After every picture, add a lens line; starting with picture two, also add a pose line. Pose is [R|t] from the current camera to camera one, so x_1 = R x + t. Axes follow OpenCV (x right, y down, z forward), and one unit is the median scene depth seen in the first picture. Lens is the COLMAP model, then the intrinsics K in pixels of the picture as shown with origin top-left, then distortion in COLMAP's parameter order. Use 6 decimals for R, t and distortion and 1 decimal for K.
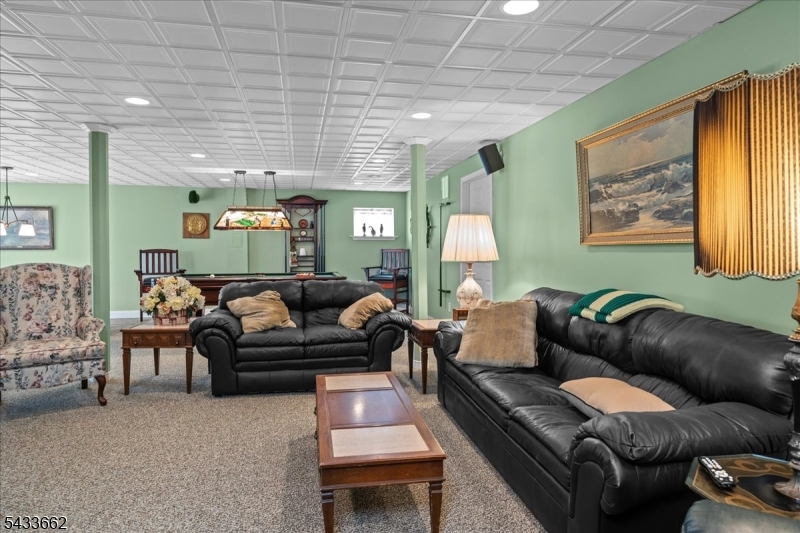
lens RADIAL K [[495.6, 0, 397.8], [0, 495.6, 261.7], [0, 0, 1]] dist [0.001051, 0.003748]
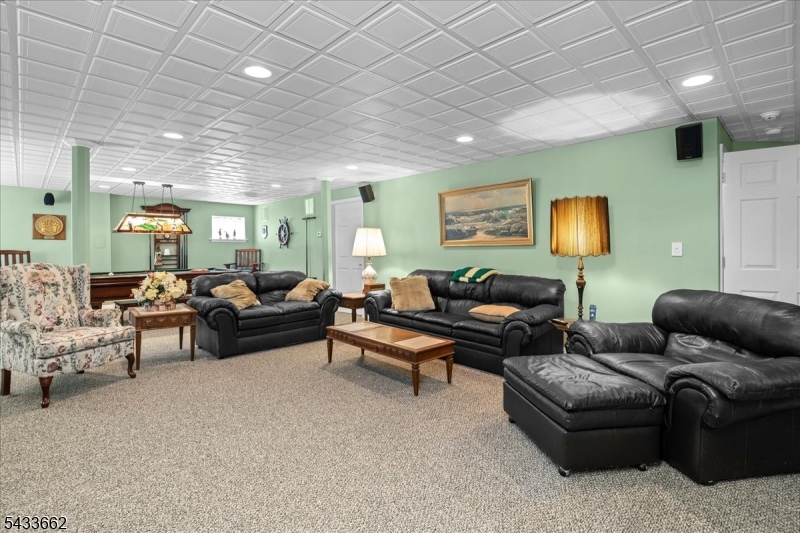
lens RADIAL K [[390.7, 0, 400.4], [0, 390.7, 259.2], [0, 0, 1]] dist [0.003838, -0.000290]
pose [[0.829026, -0.018215, 0.558914, -0.551202], [0.018147, 0.999819, 0.005668, 0.004361], [-0.558916, 0.005444, 0.829206, -0.158114]]
